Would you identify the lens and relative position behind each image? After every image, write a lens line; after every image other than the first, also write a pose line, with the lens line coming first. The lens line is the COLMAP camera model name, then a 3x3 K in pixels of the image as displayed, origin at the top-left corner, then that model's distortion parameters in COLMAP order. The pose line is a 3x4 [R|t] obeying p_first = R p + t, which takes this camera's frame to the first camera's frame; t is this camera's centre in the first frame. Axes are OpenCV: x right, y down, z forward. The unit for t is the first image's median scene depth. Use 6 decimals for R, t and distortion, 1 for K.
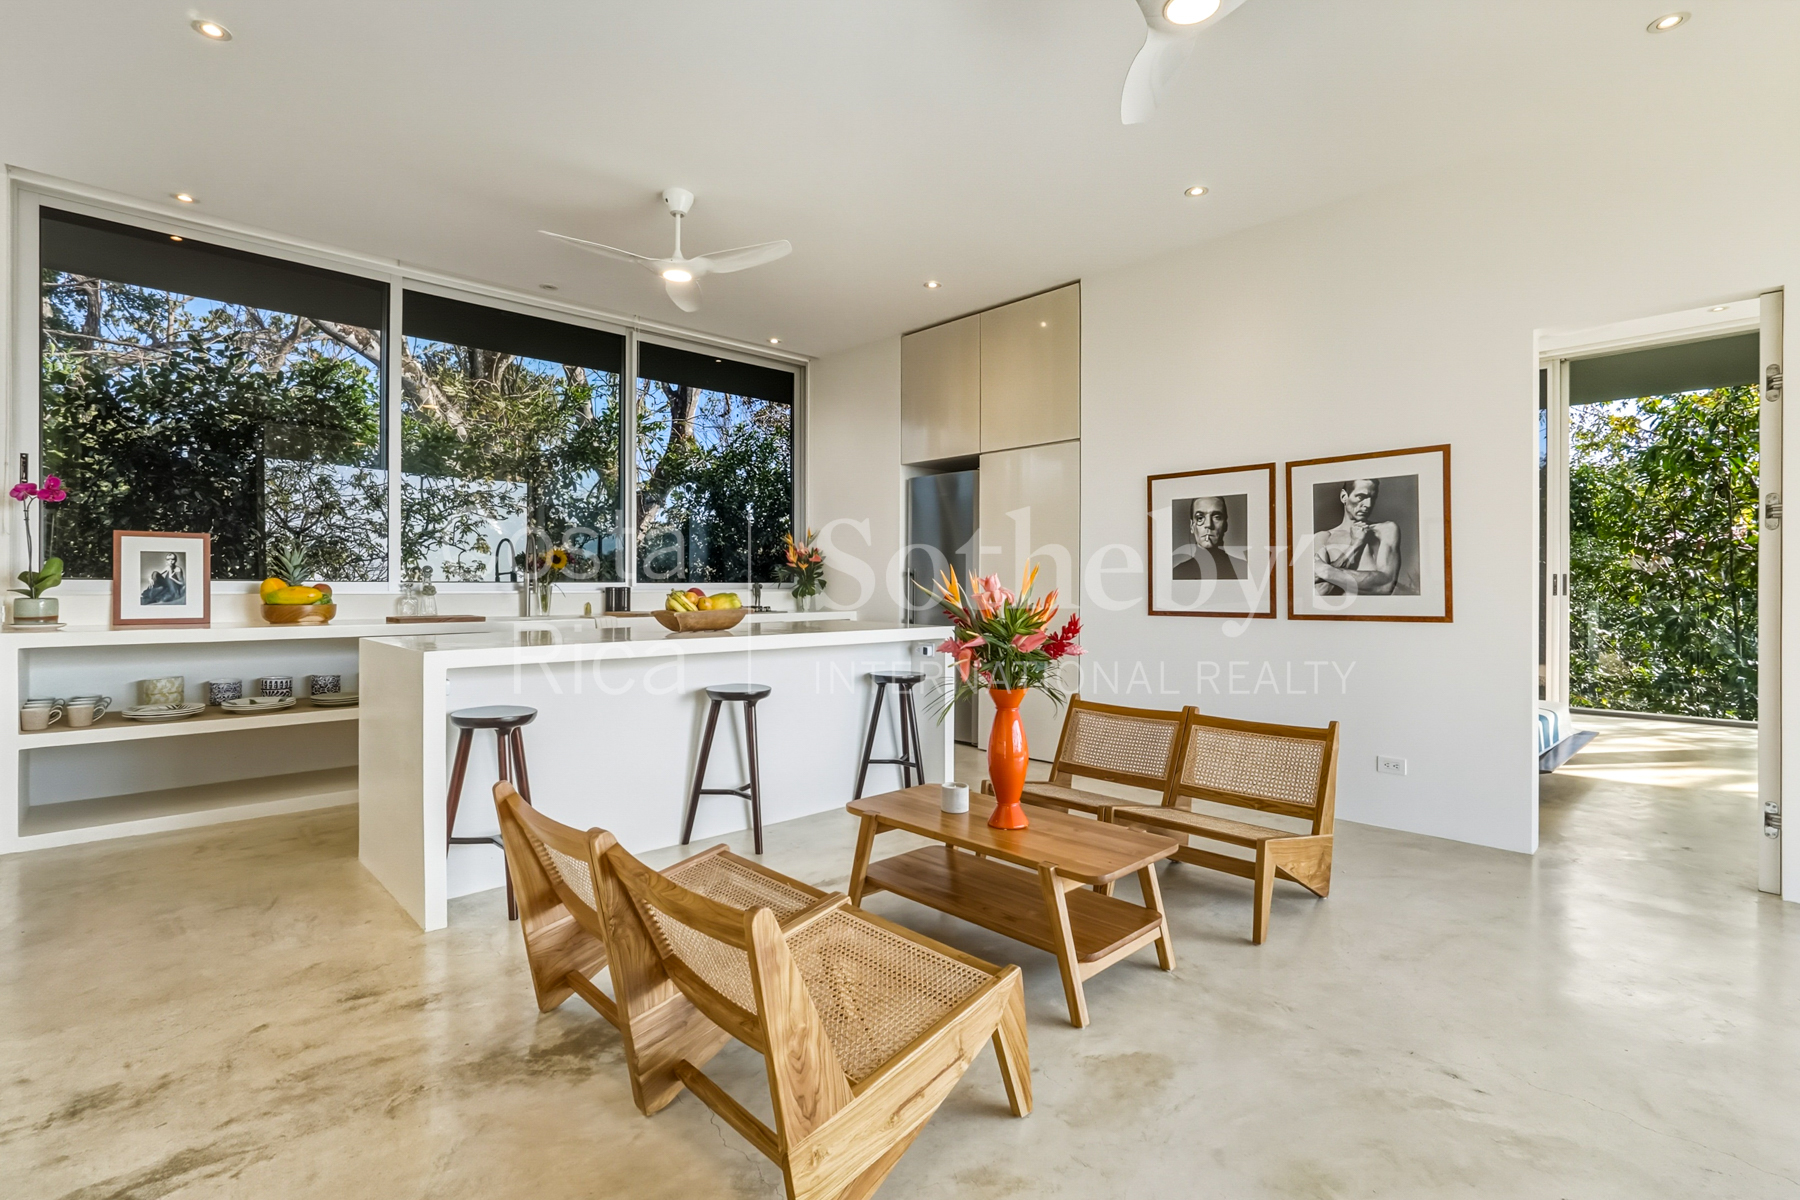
lens RADIAL K [[825.0, 0, 896.9], [0, 825.0, 582.0], [0, 0, 1]] dist [-0.000298, 0.005603]
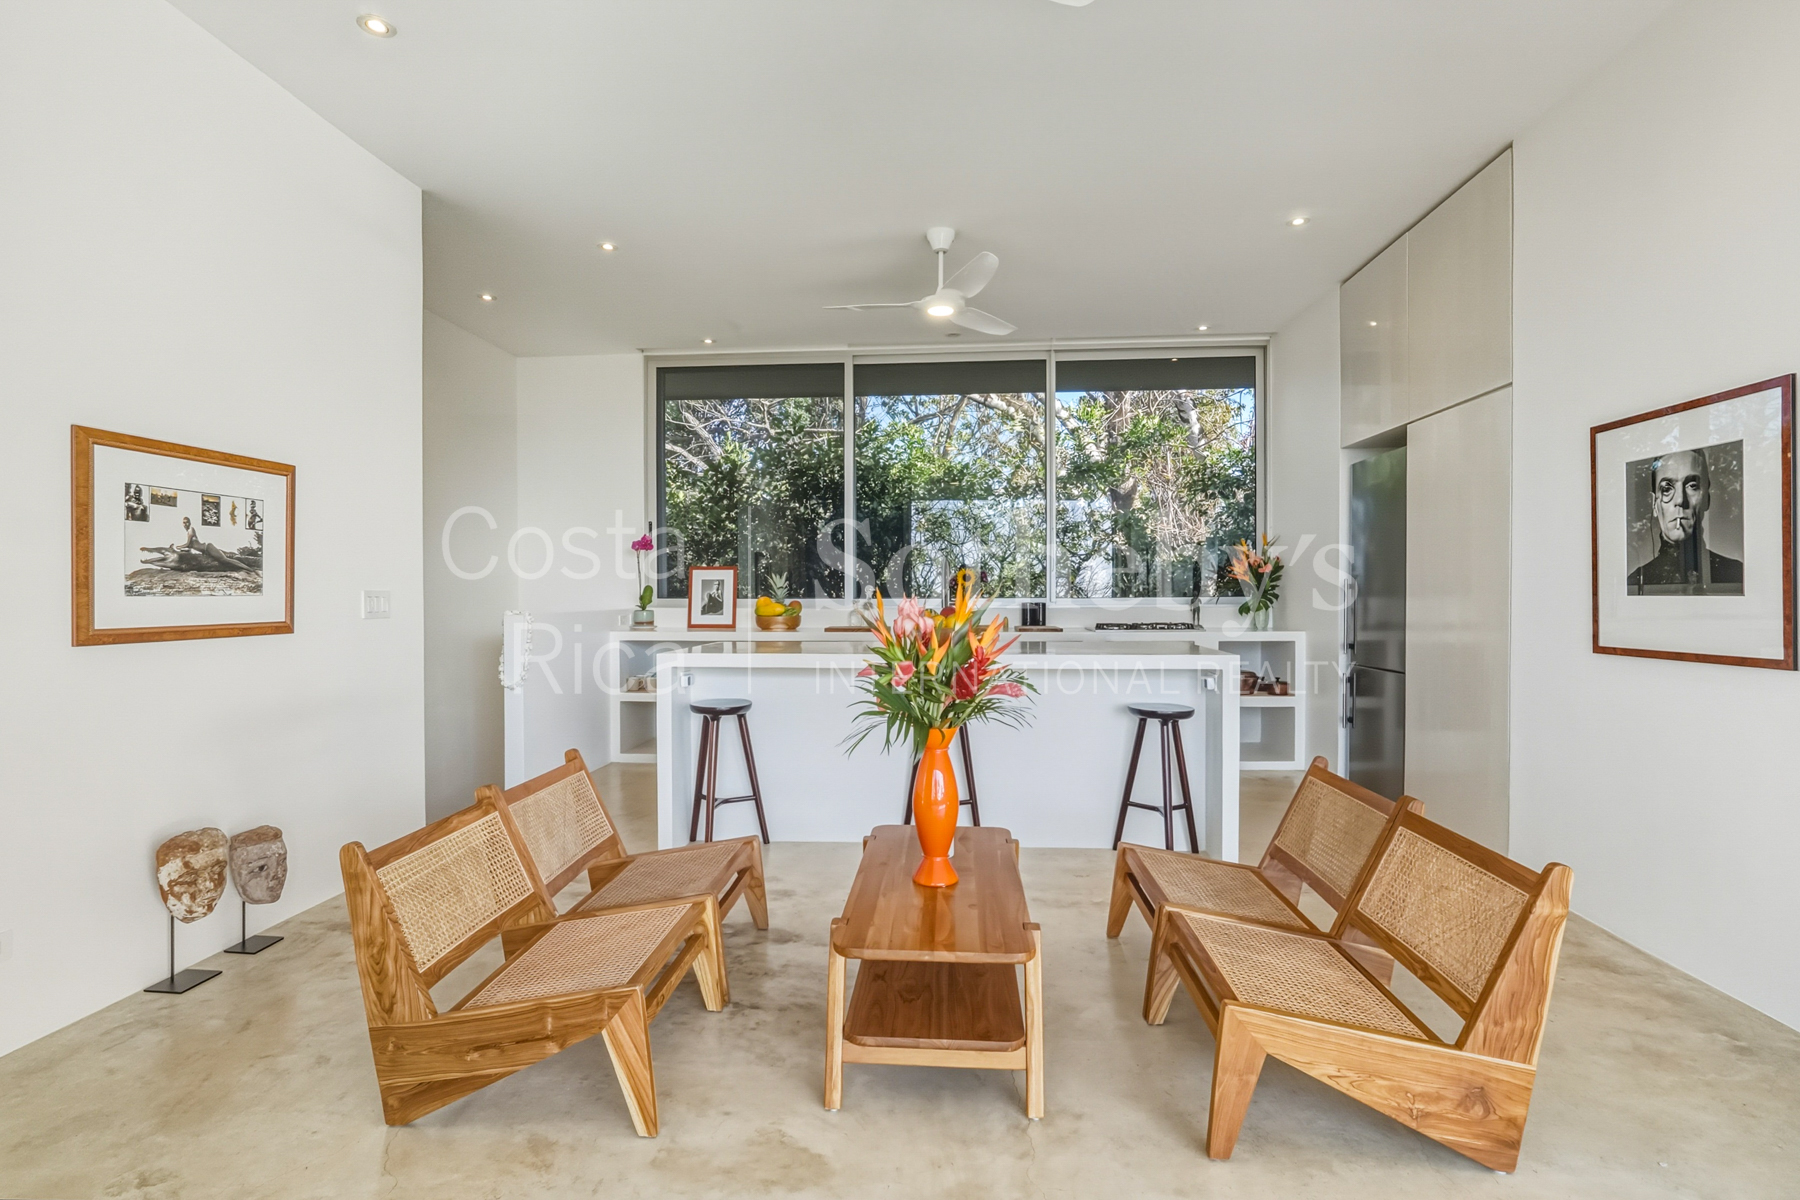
lens RADIAL K [[839.8, 0, 932.3], [0, 839.8, 597.8], [0, 0, 1]] dist [-0.002188, 0.000096]
pose [[0.692662, -0.001176, -0.721261, 0.437814], [0.007066, 0.999962, 0.005155, -0.007923], [0.721227, -0.008667, 0.692644, 0.218017]]
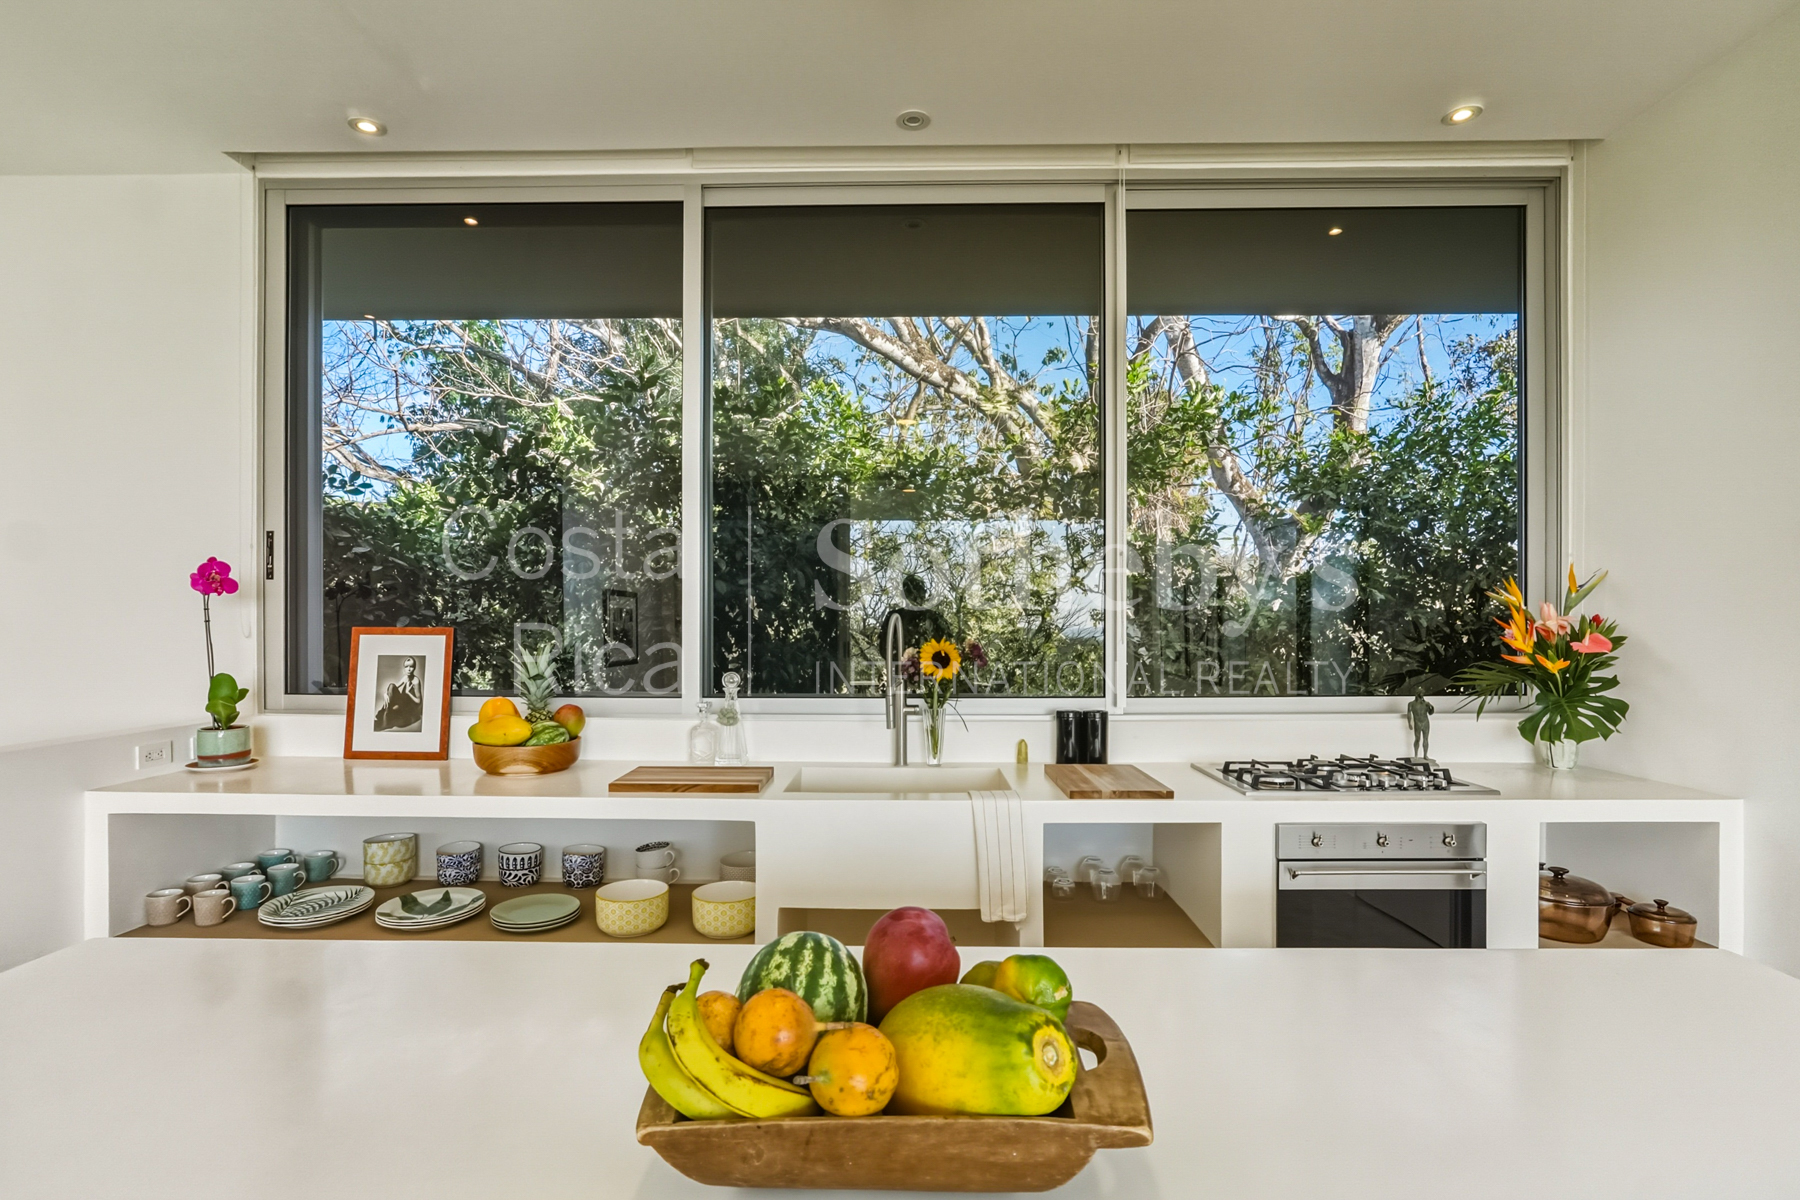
lens RADIAL K [[837.9, 0, 900.9], [0, 837.9, 621.2], [0, 0, 1]] dist [-0.002375, -0.000277]
pose [[0.707106, 0.000984, -0.707107, -0.075218], [0.001638, 0.999994, 0.003029, -0.061588], [0.707105, -0.003300, 0.707100, 0.730761]]
